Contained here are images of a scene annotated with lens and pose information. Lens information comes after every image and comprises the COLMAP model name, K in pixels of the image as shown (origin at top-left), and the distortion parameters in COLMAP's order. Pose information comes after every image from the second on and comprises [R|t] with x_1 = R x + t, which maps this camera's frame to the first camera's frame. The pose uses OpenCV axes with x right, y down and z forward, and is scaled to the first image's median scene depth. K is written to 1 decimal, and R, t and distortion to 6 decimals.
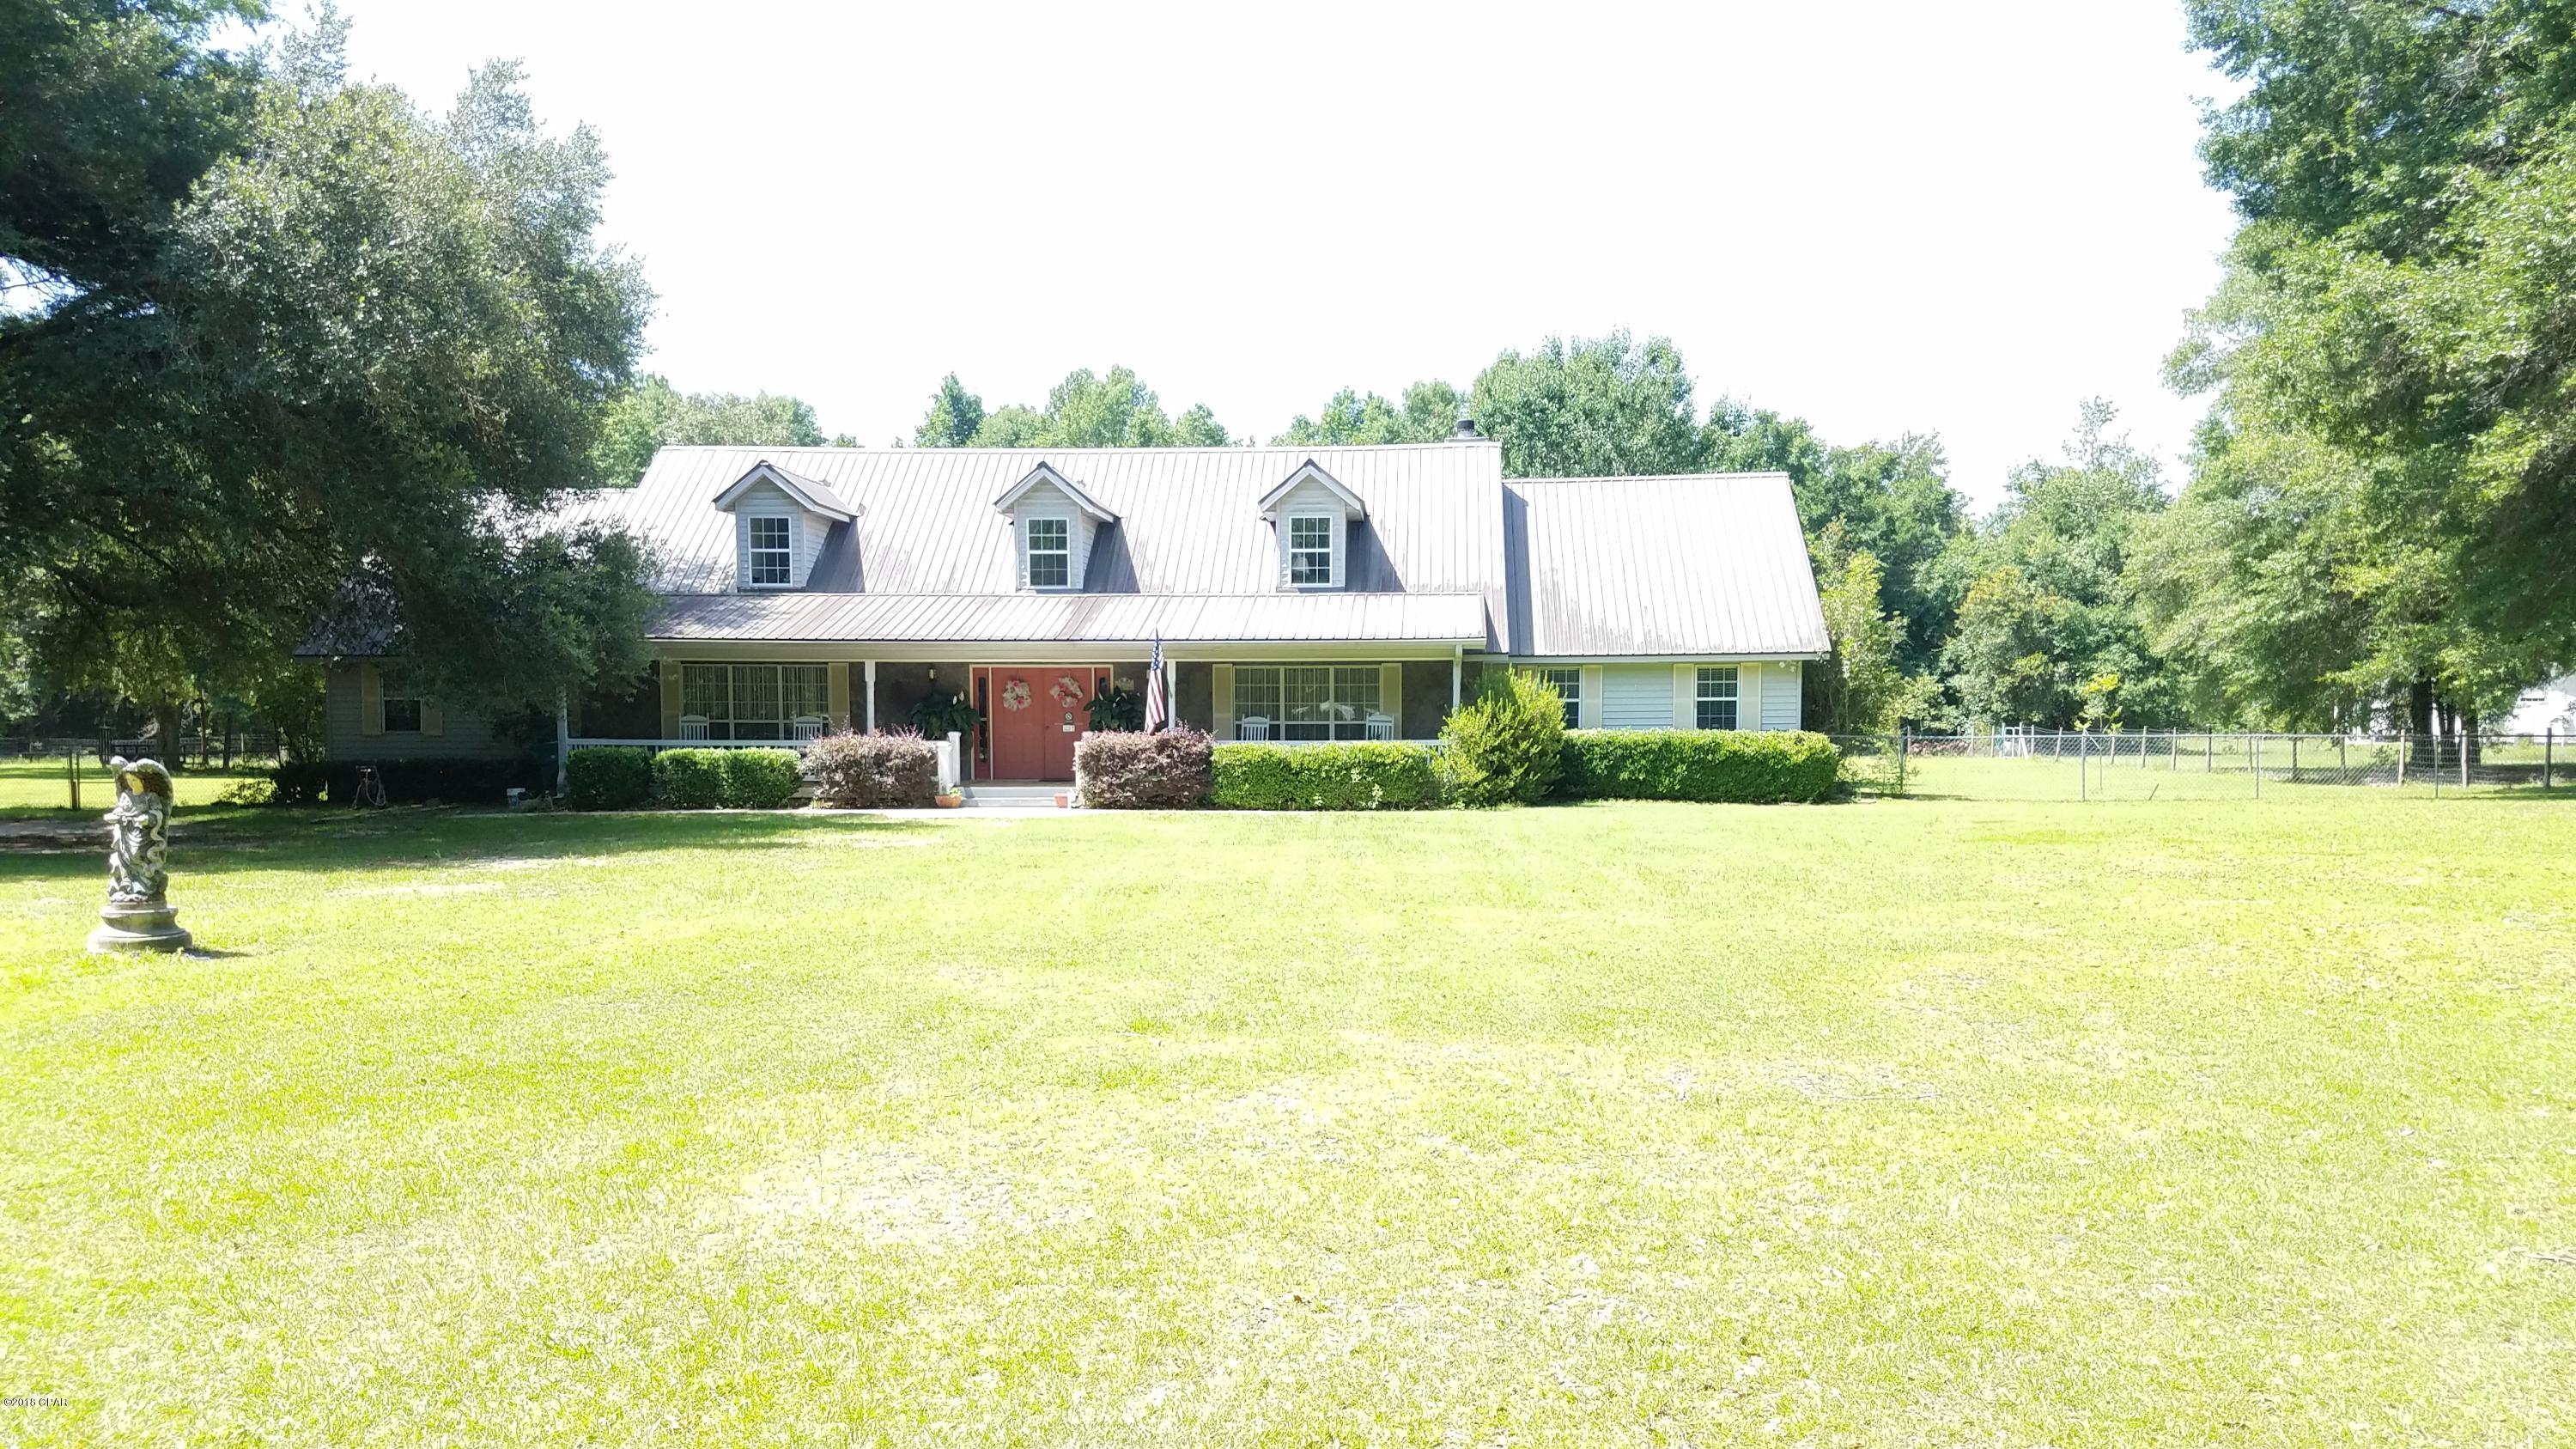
lens RADIAL K [[2043.3, 0, 1296.1], [0, 2043.3, 782.9], [0, 0, 1]] dist [0.043718, -0.041914]
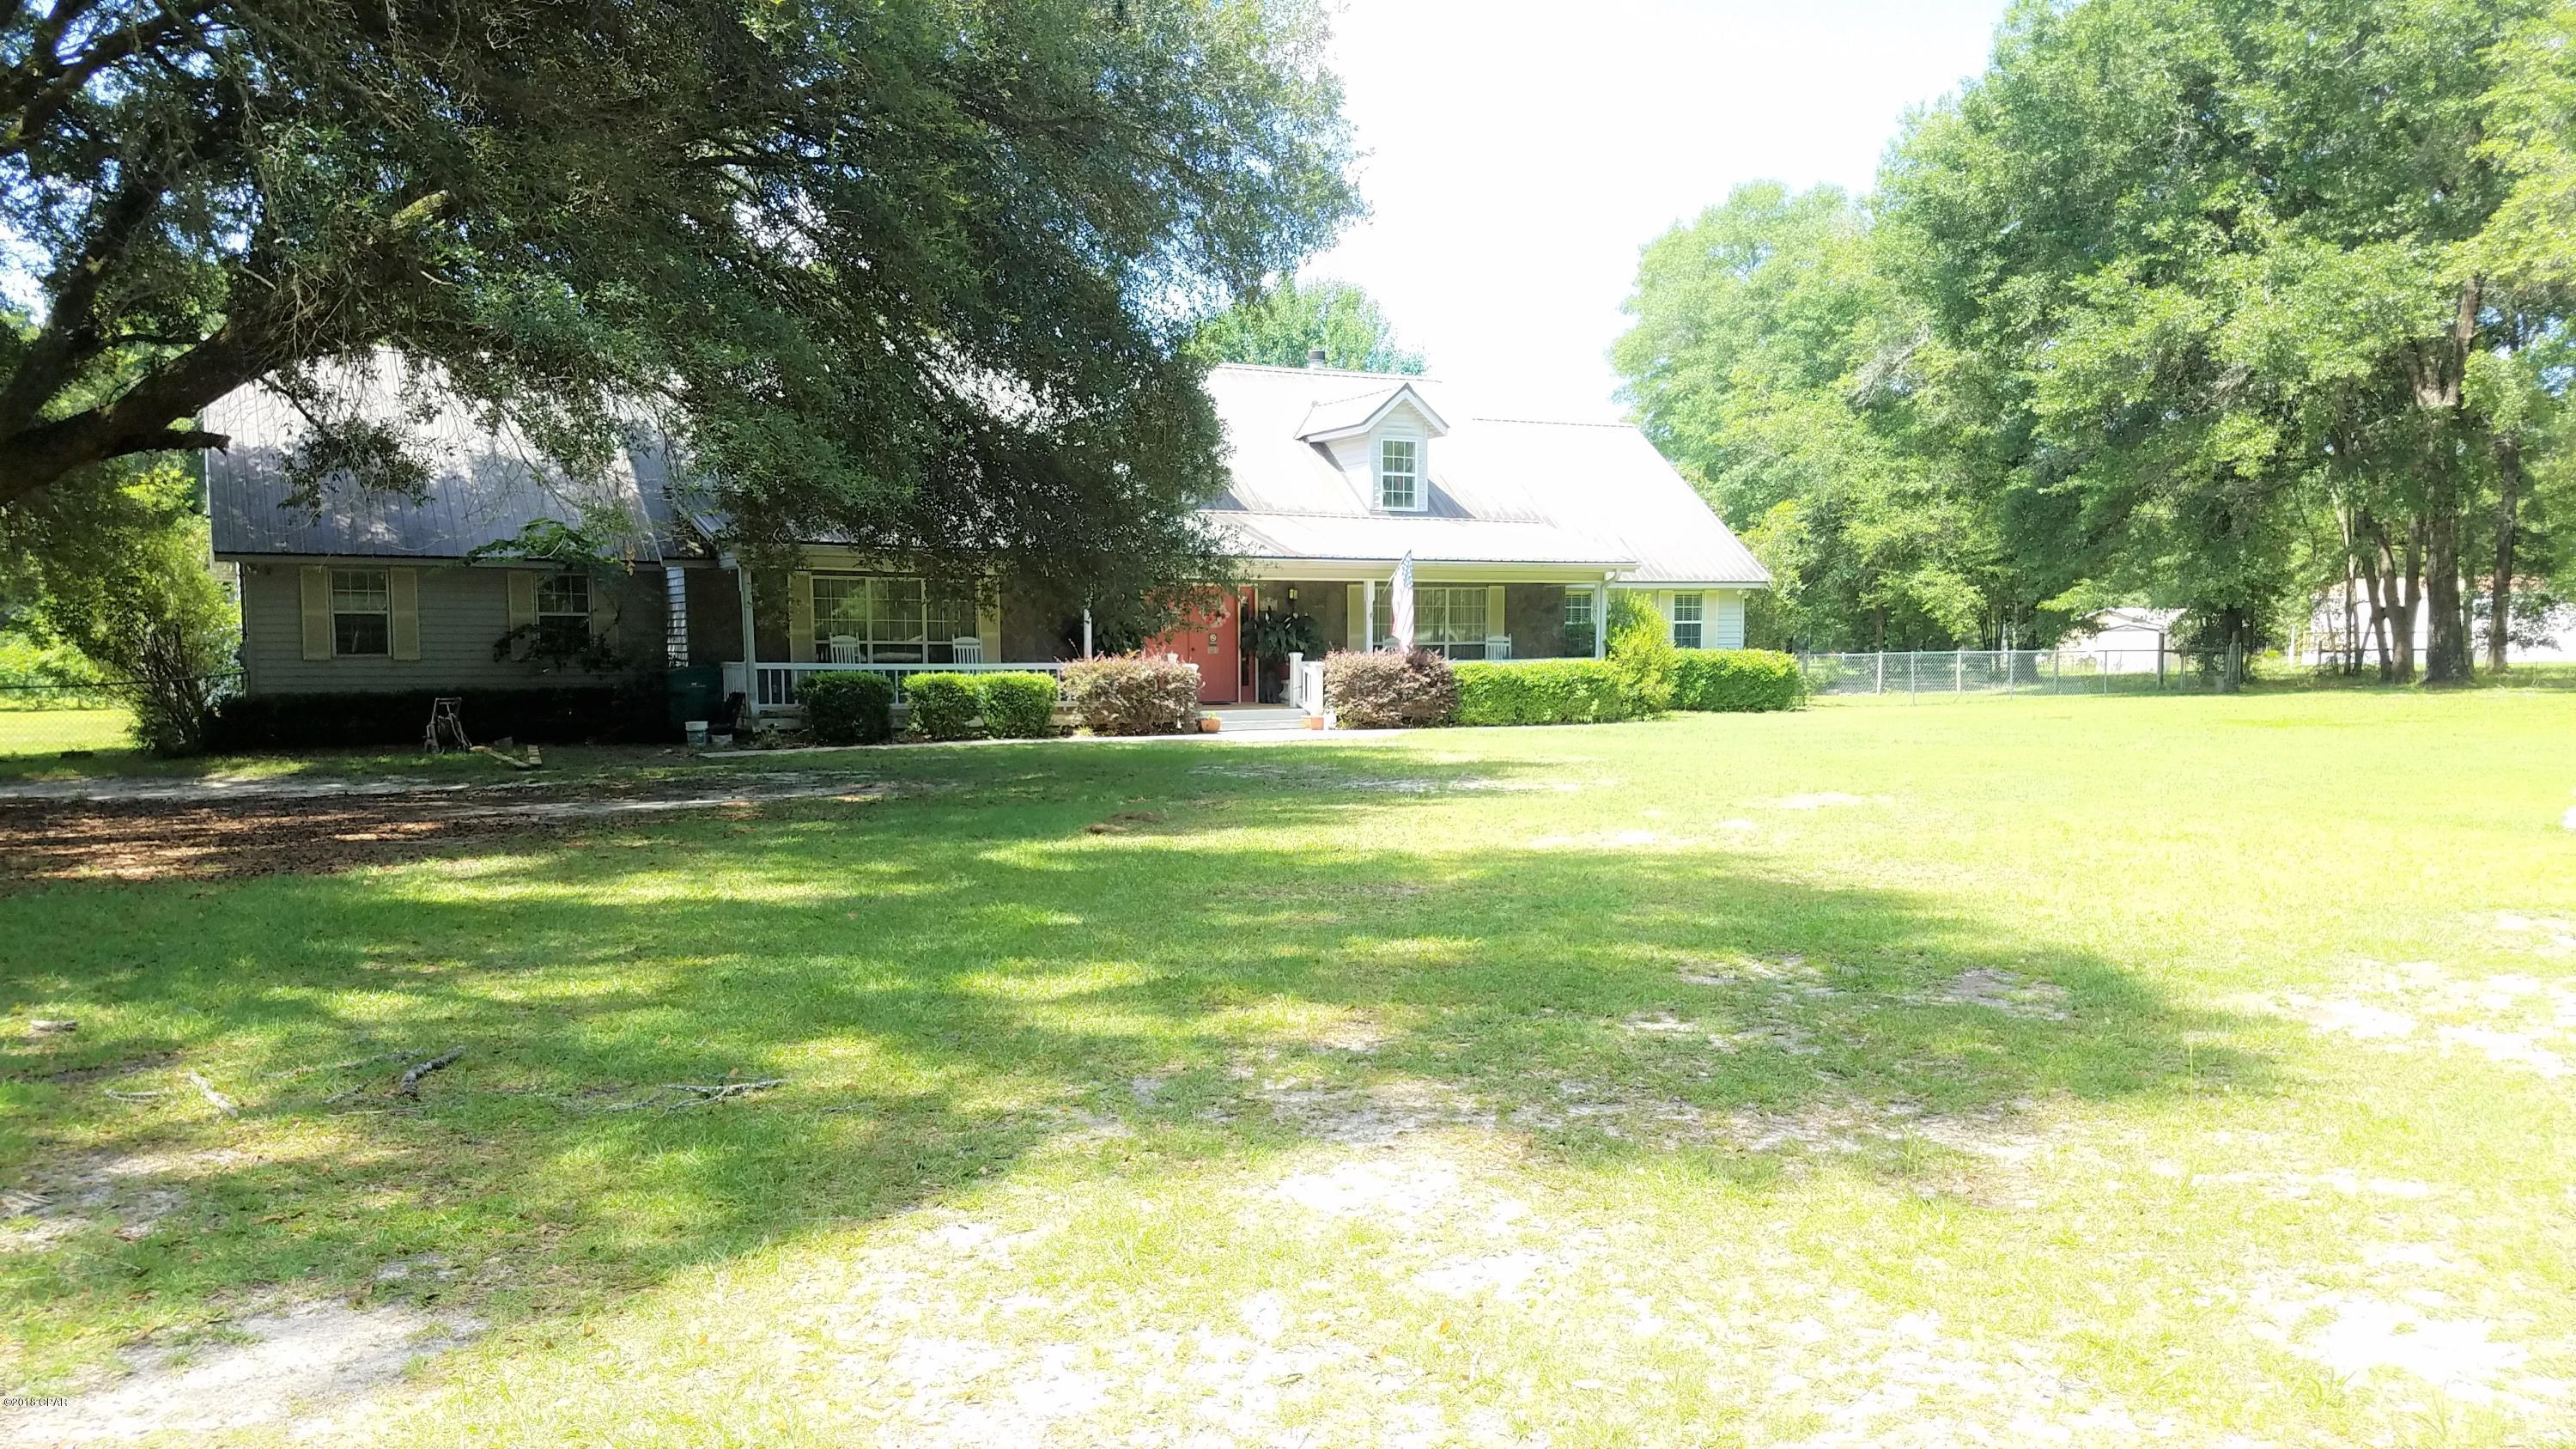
lens RADIAL K [[2043.3, 0, 1296.1], [0, 2043.3, 782.9], [0, 0, 1]] dist [0.043718, -0.041914]
pose [[0.854752, -0.037118, 0.517707, -0.598123], [0.016545, 0.998881, 0.044300, -0.005660], [-0.518773, -0.029300, 0.854410, 0.141669]]
